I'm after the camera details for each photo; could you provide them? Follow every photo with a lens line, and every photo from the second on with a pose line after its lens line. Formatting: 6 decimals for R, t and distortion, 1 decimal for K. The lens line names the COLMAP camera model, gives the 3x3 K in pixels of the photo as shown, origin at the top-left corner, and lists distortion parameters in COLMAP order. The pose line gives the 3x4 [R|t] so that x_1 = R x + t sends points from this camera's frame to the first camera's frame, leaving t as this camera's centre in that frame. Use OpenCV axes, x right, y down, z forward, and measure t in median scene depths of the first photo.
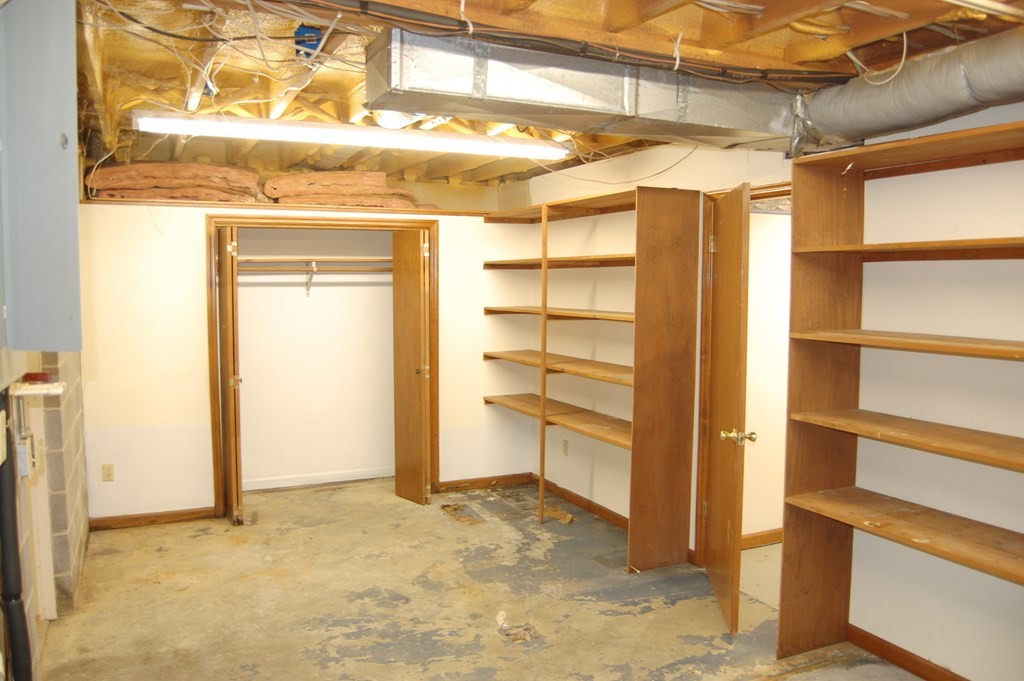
lens RADIAL K [[812.8, 0, 512.4], [0, 812.8, 336.3], [0, 0, 1]] dist [-0.059754, -0.004425]
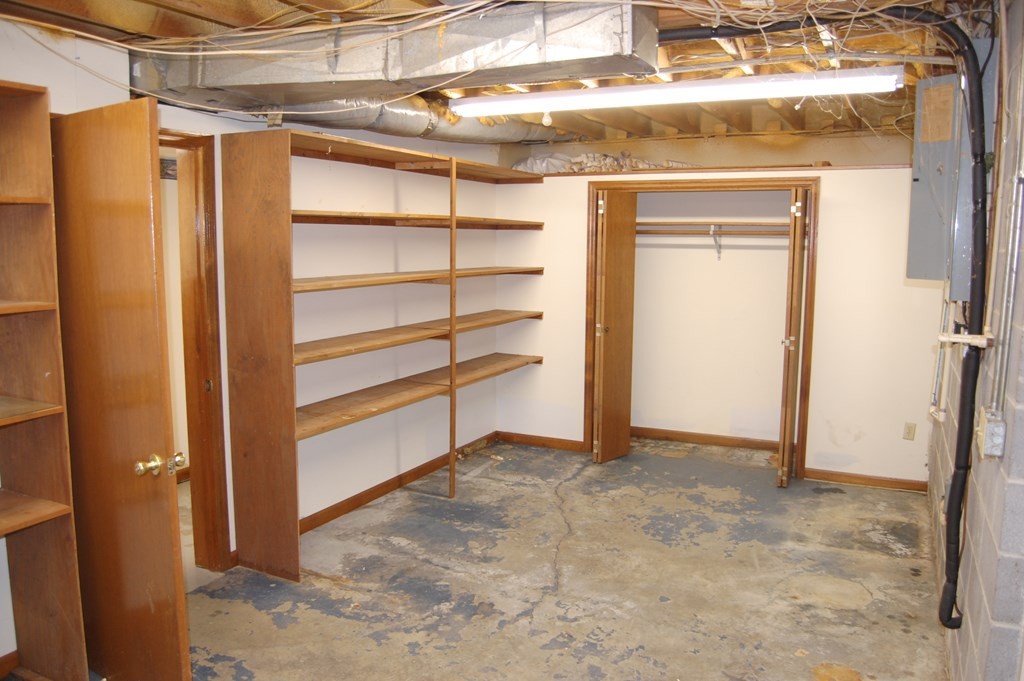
lens RADIAL K [[812.8, 0, 511.4], [0, 812.8, 347.1], [0, 0, 1]] dist [-0.059754, -0.004425]
pose [[-0.627702, -0.112097, 0.770340, -0.728144], [0.047895, 0.982142, 0.181944, -0.113107], [-0.776979, 0.151103, -0.611124, 1.508940]]
